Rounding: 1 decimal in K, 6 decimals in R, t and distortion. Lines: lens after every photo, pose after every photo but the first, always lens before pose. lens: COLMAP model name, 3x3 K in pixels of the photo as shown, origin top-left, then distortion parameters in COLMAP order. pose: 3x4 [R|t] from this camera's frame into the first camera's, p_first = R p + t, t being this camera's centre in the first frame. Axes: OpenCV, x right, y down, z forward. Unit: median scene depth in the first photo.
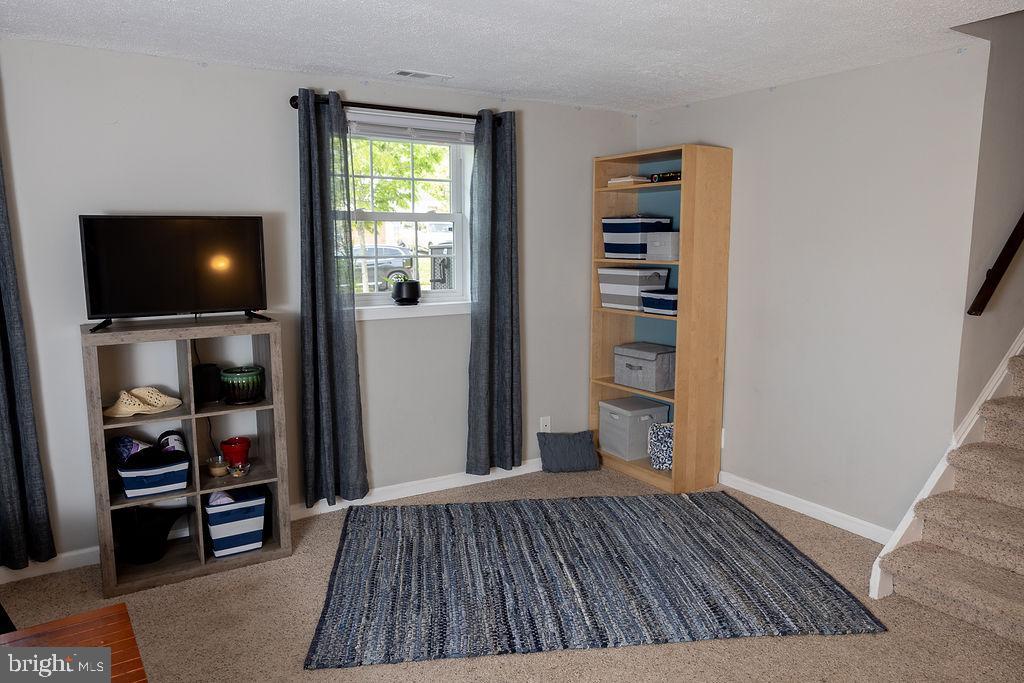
lens RADIAL K [[728.3, 0, 512.0], [0, 728.3, 341.5], [0, 0, 1]] dist [-0.000875, 0.000507]
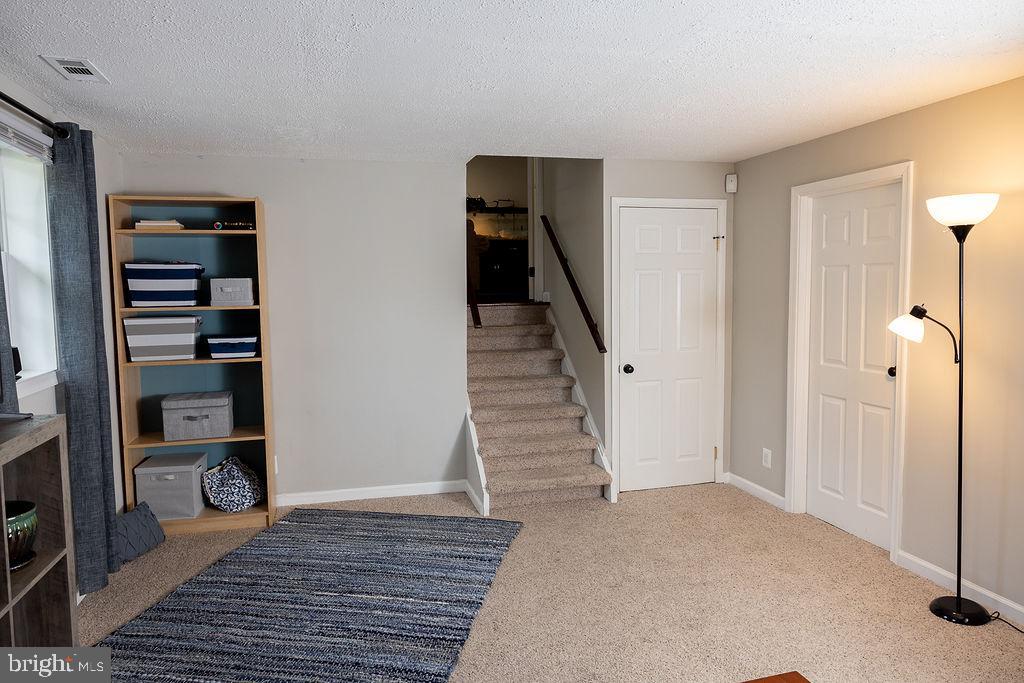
lens RADIAL K [[679.7, 0, 512.0], [0, 679.7, 341.5], [0, 0, 1]] dist [0.004847, 0.001541]
pose [[0.291467, -0.081319, 0.953118, -0.704733], [0.143344, 0.988843, 0.040532, -0.051628], [-0.945780, 0.124810, 0.299872, 0.408214]]
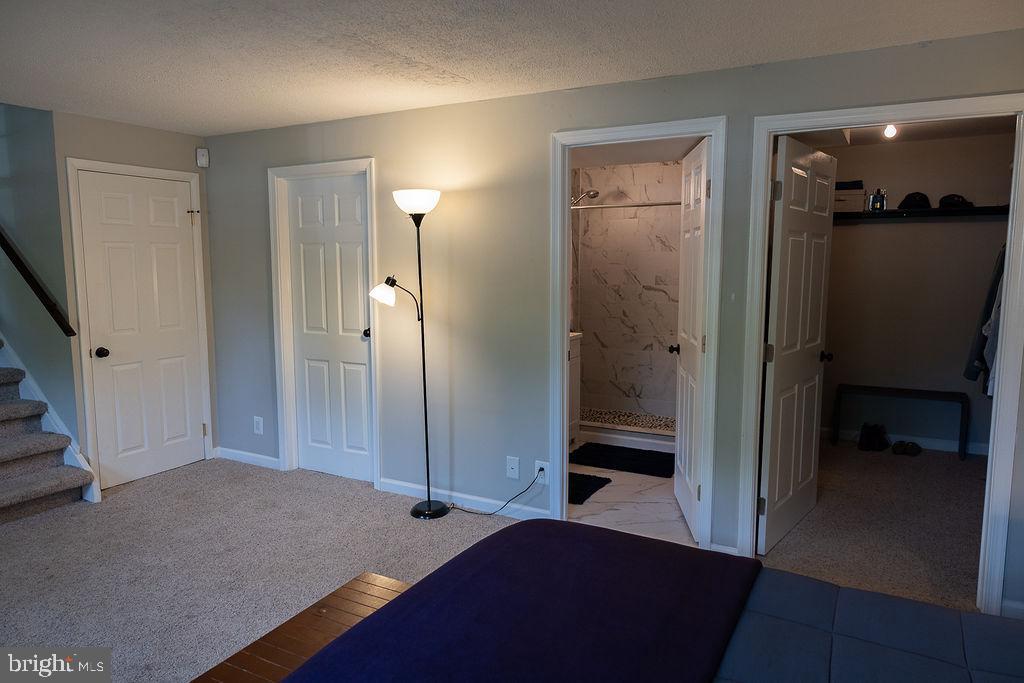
lens RADIAL K [[679.7, 0, 512.0], [0, 679.7, 341.5], [0, 0, 1]] dist [0.004847, 0.001541]
pose [[-0.479458, -0.100902, 0.871744, -0.764166], [0.124840, 0.975423, 0.181565, -0.058478], [-0.868639, 0.195882, -0.455078, 0.514357]]
